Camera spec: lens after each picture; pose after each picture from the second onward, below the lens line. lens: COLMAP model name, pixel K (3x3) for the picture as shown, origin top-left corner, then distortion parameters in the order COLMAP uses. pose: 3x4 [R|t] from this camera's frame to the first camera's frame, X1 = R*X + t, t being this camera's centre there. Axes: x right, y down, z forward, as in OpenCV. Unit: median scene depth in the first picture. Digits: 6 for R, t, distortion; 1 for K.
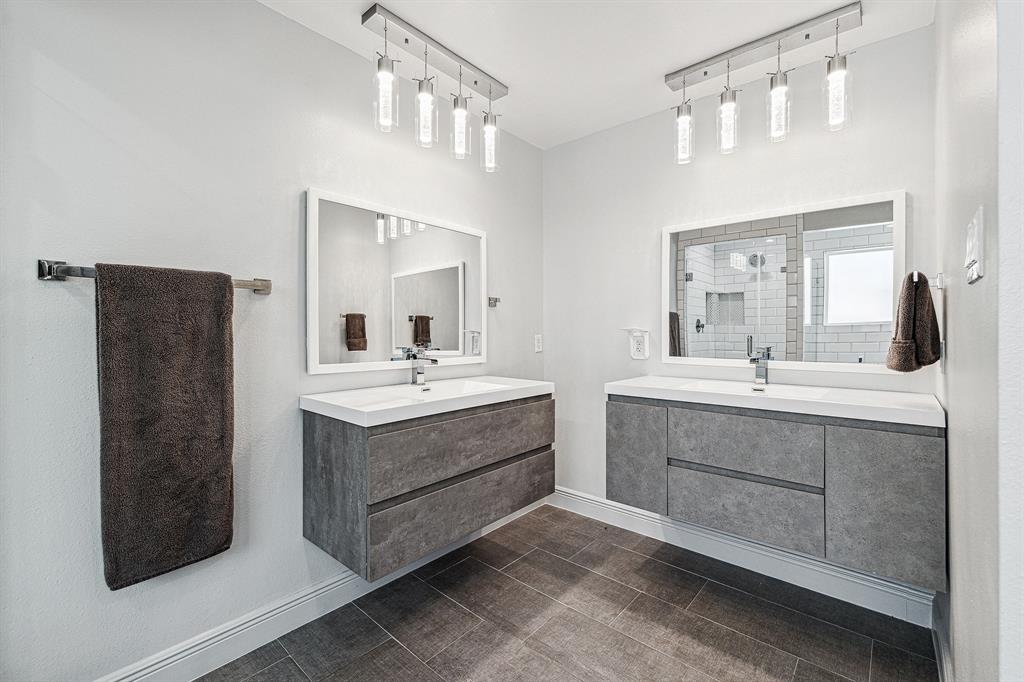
lens RADIAL K [[432.7, 0, 504.2], [0, 432.7, 333.1], [0, 0, 1]] dist [0.001499, 0.000980]
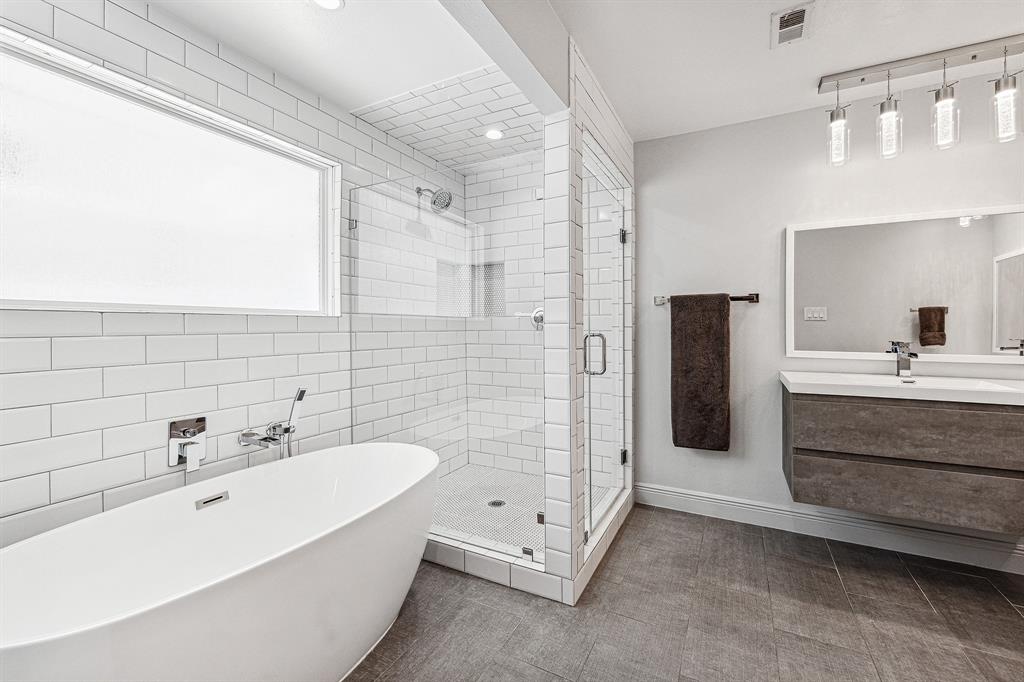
lens RADIAL K [[432.7, 0, 514.8], [0, 432.7, 323.6], [0, 0, 1]] dist [0.001499, 0.000980]
pose [[0.222928, -0.006198, -0.974815, 0.763993], [-0.000526, 0.999979, -0.006478, -0.003917], [0.974835, 0.001957, 0.222920, -0.195301]]
